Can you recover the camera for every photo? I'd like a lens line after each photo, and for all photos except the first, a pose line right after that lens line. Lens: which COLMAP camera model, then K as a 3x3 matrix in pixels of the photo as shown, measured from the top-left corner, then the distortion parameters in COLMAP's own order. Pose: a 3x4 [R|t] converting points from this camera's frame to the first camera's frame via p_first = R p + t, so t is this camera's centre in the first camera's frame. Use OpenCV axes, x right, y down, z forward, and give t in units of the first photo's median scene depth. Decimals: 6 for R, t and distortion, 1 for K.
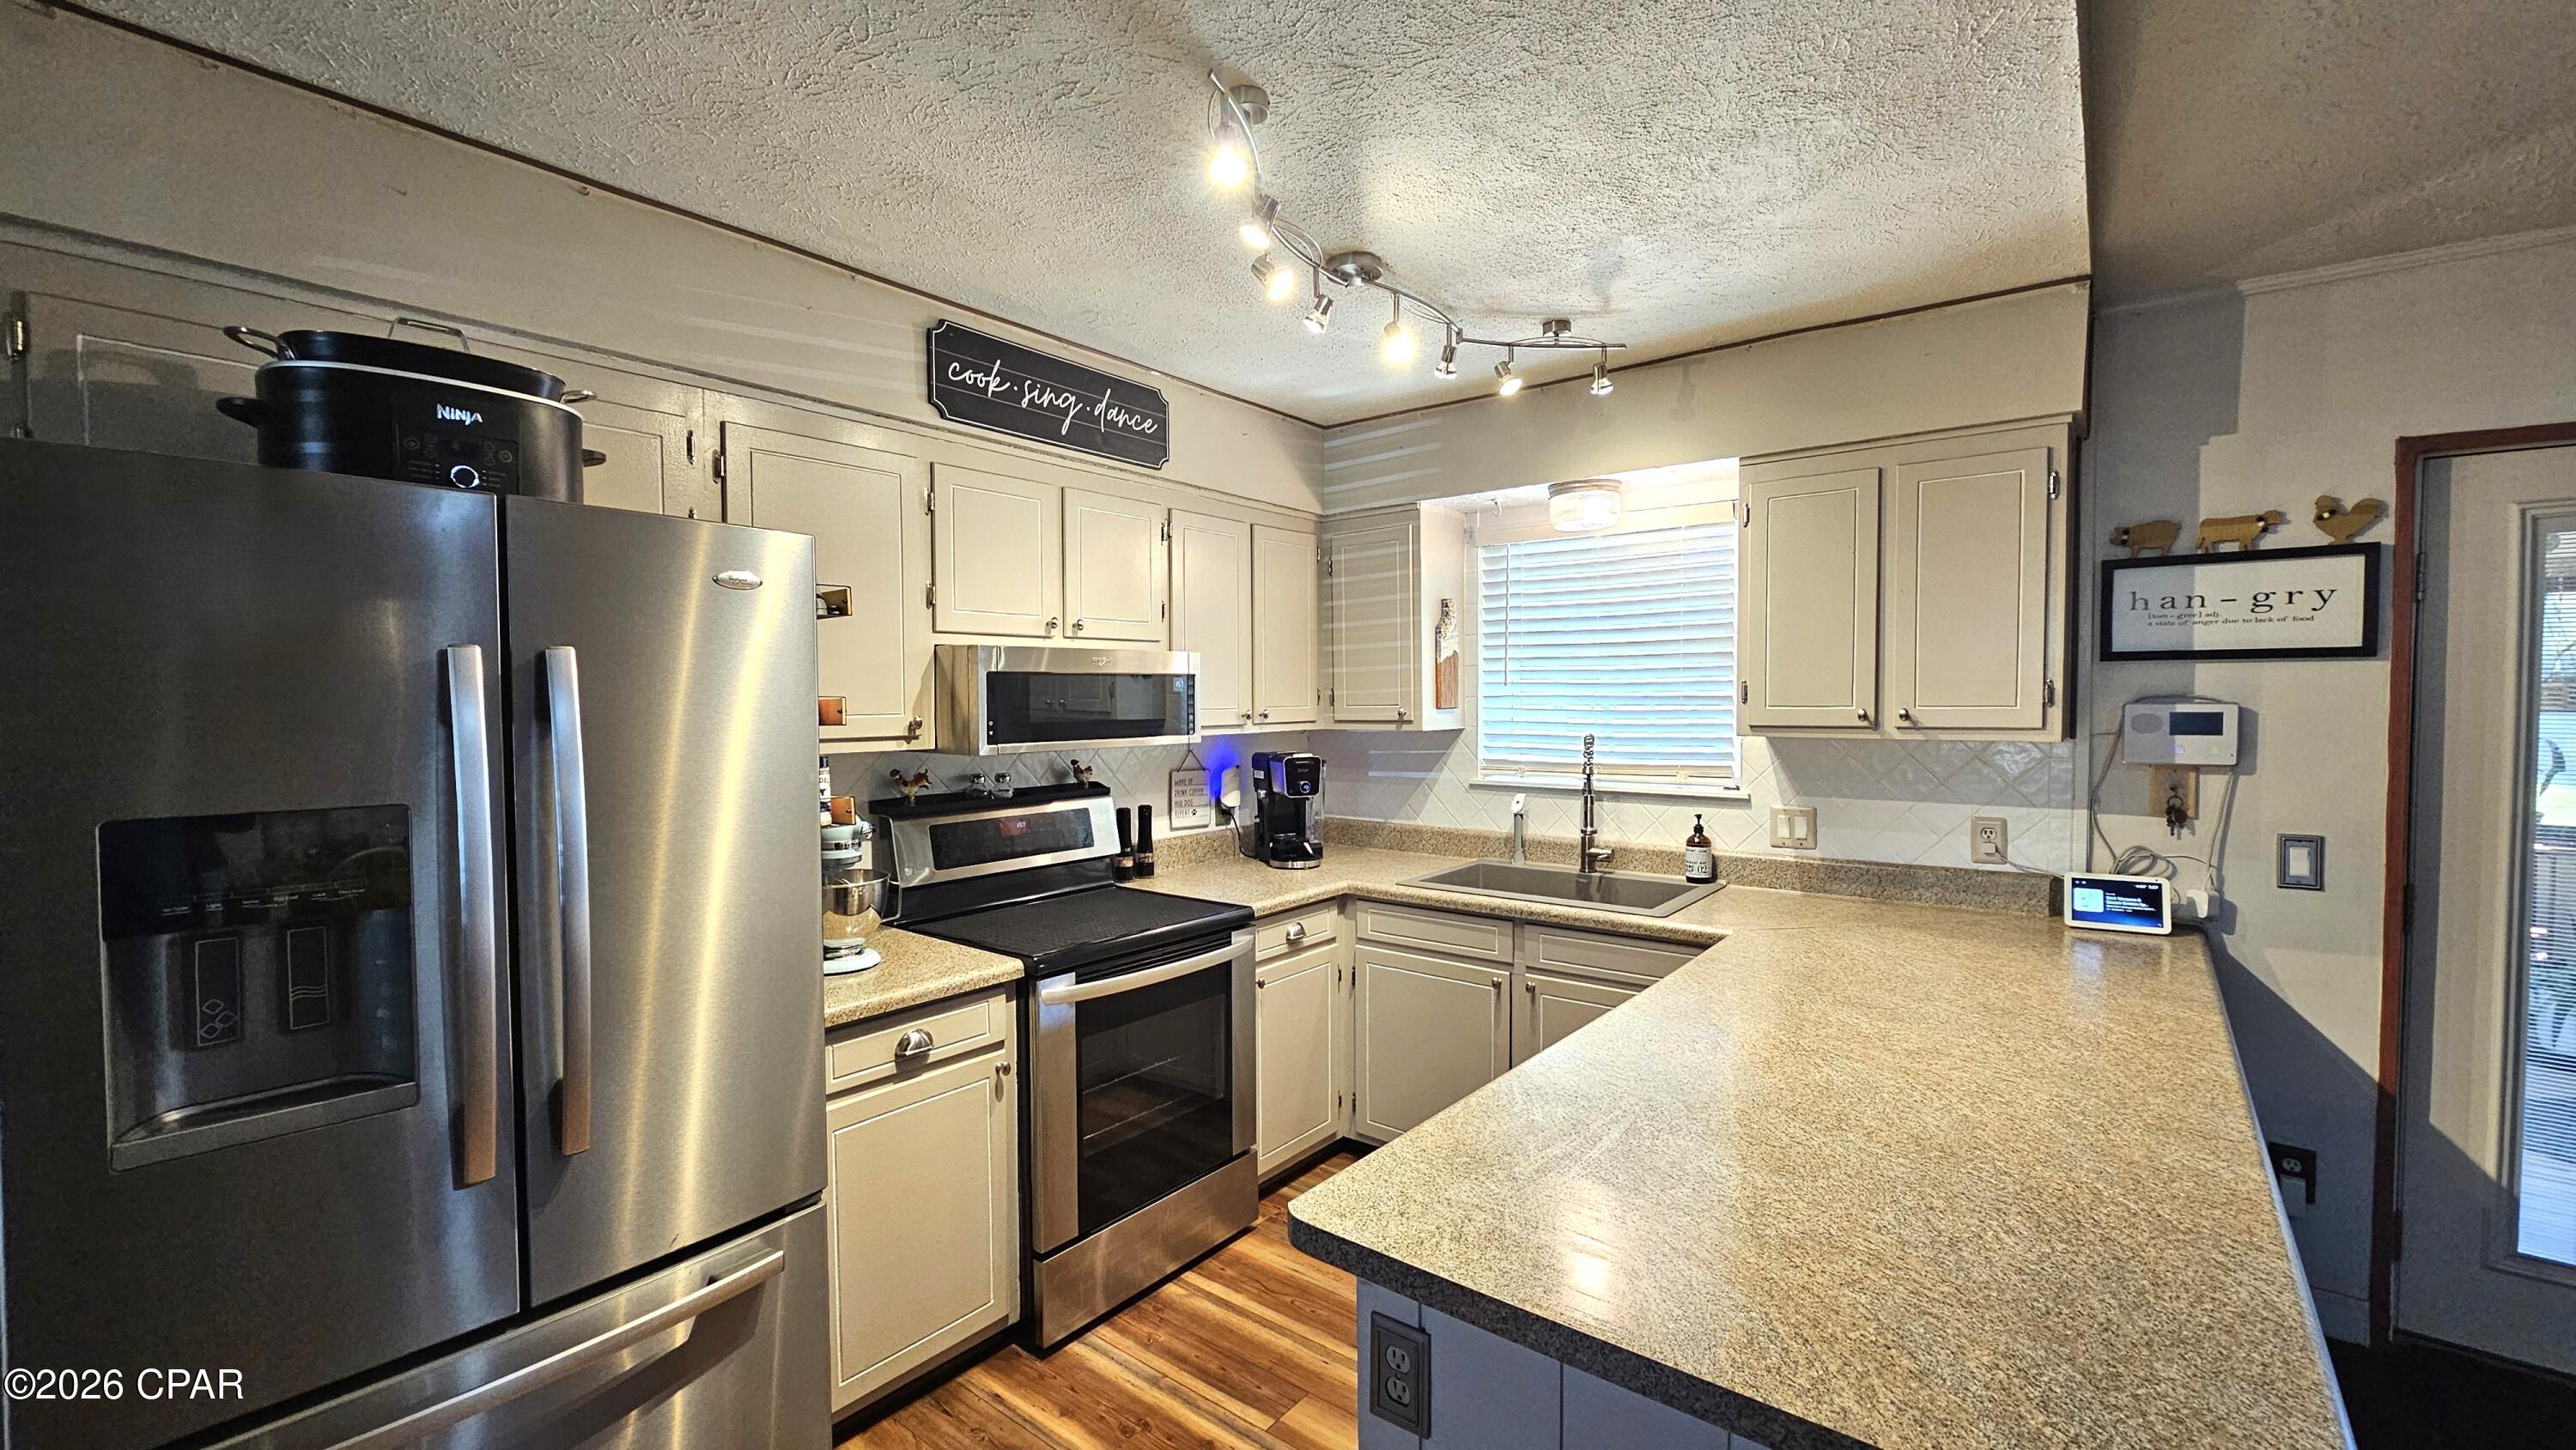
lens RADIAL K [[1055.8, 0, 1274.5], [0, 1055.8, 734.4], [0, 0, 1]] dist [-0.001799, -0.000489]
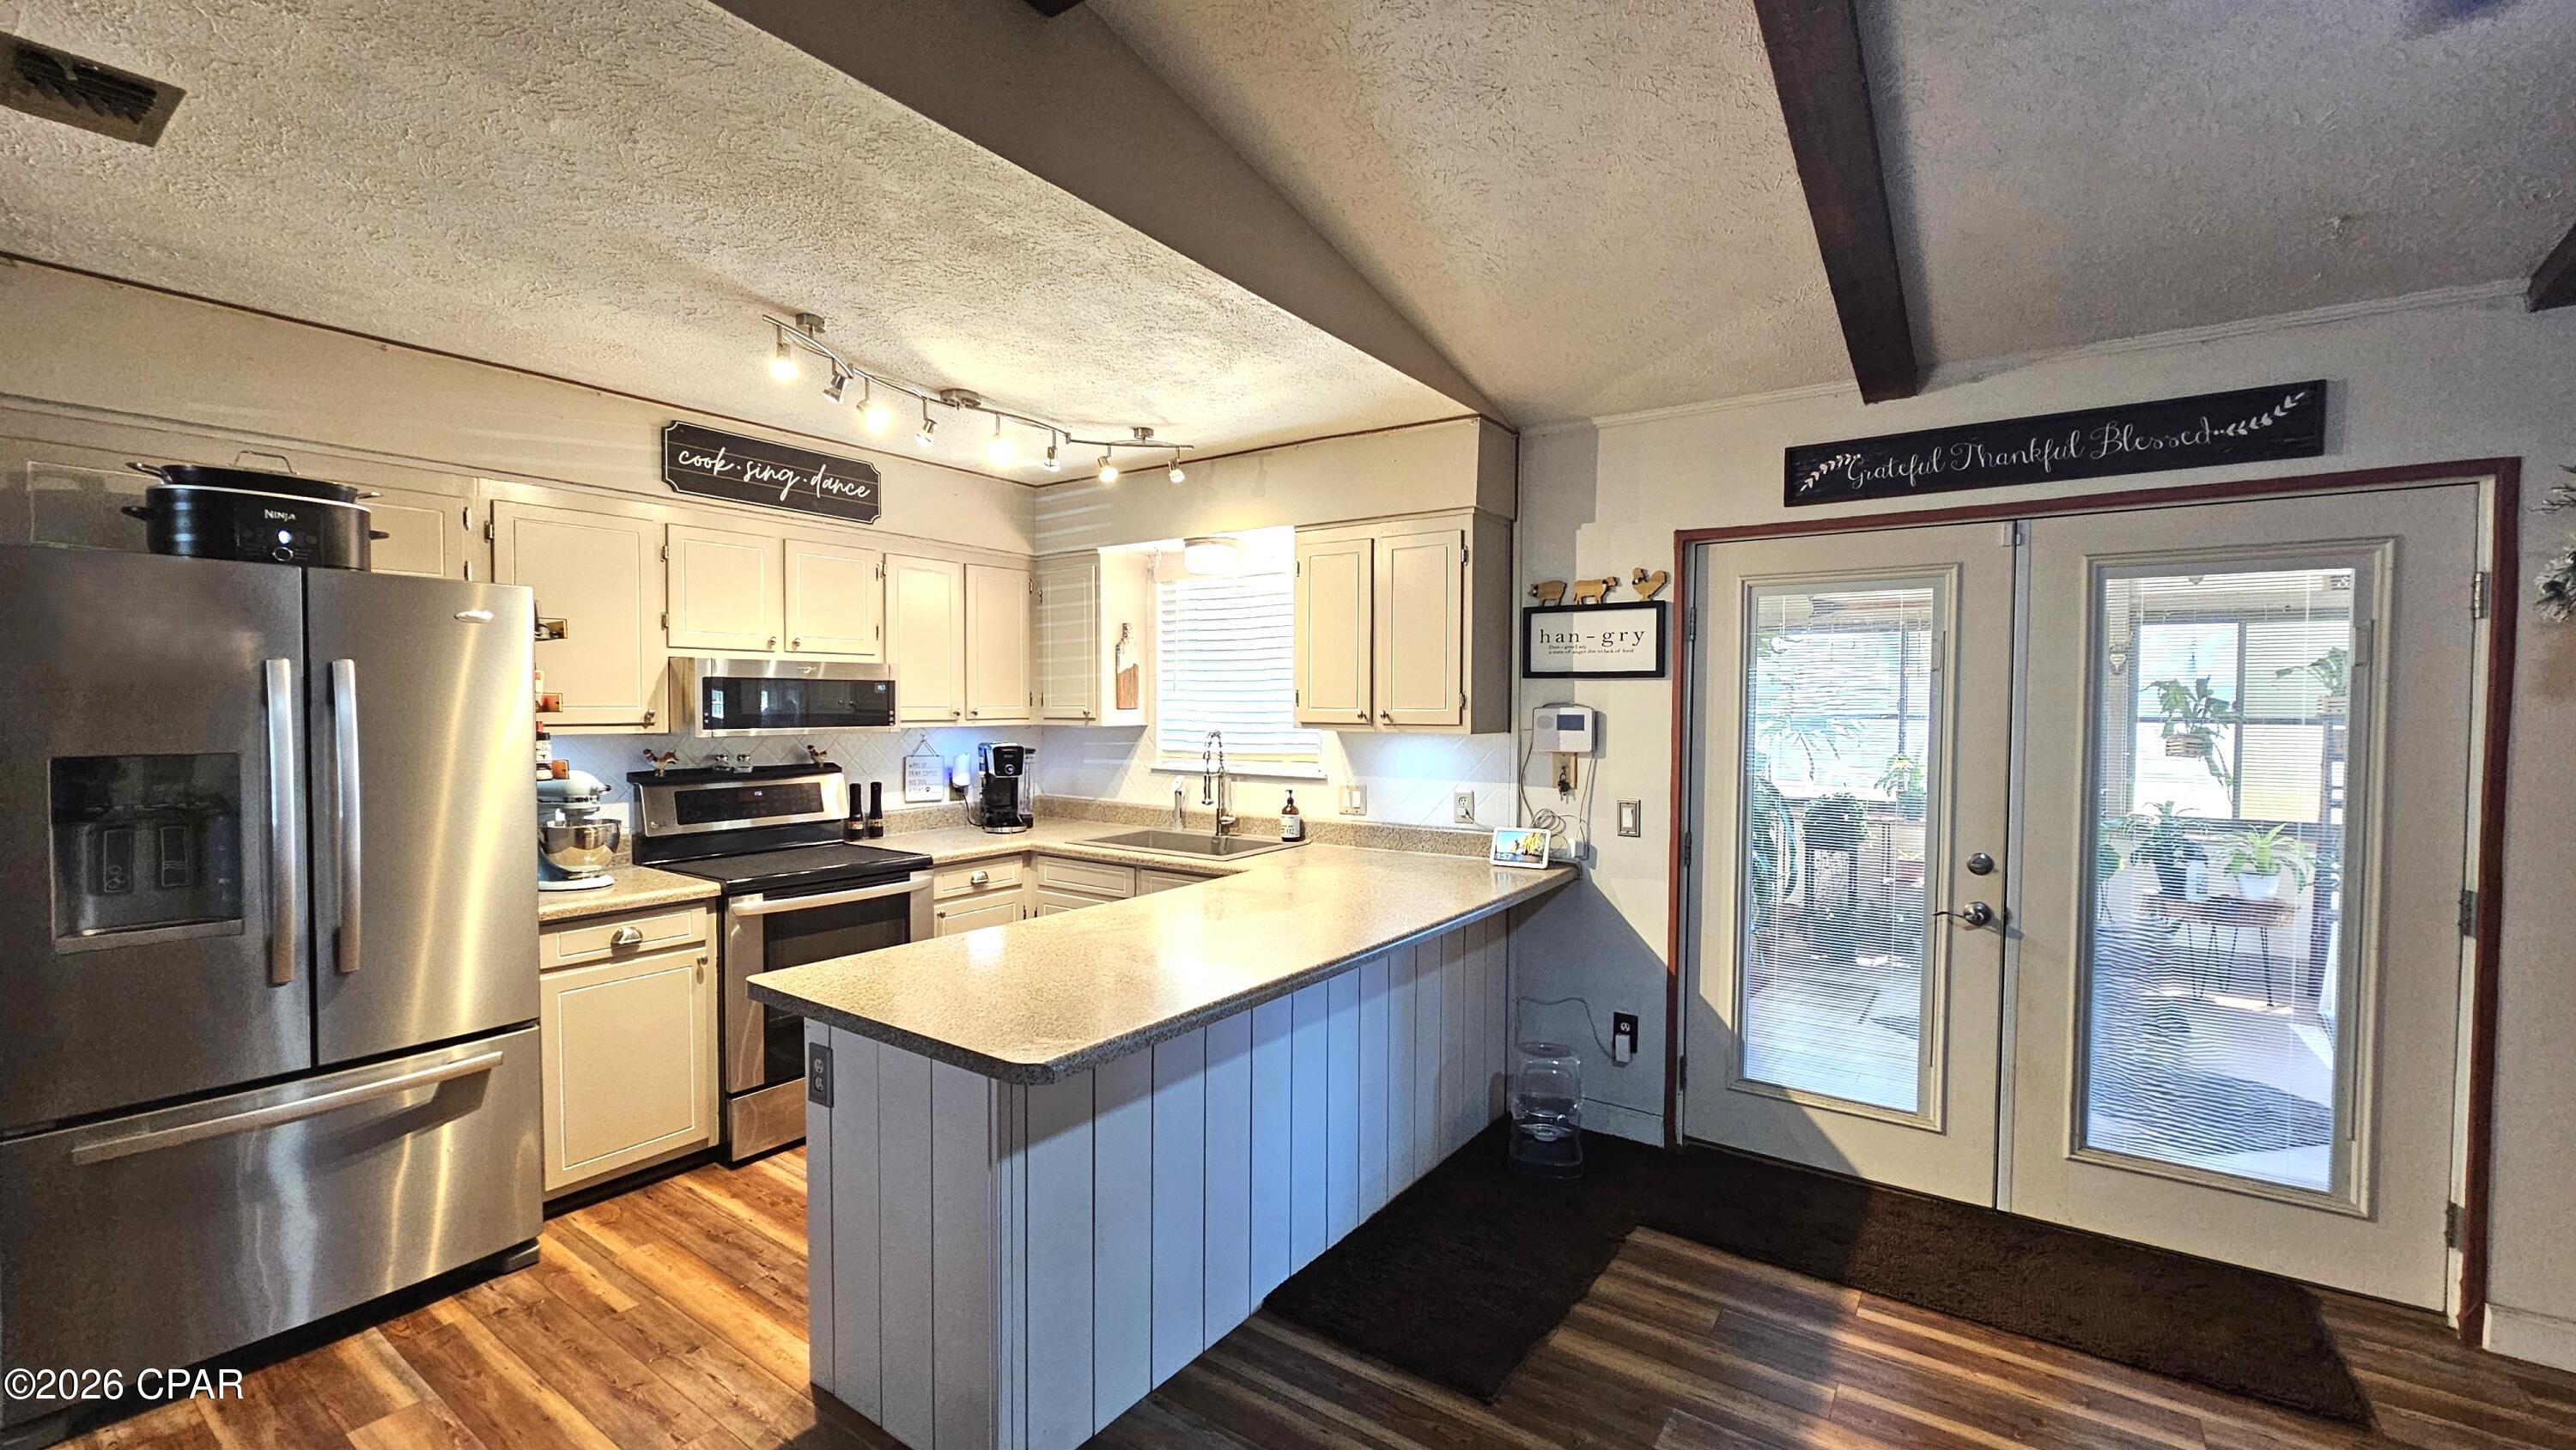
lens RADIAL K [[1054.3, 0, 1278.3], [0, 1054.3, 734.2], [0, 0, 1]] dist [-0.001946, -0.000130]
pose [[0.998150, 0.008458, 0.060204, 0.379814], [-0.008138, 0.999951, -0.005553, 0.016556], [-0.060248, 0.005053, 0.998171, -0.403390]]
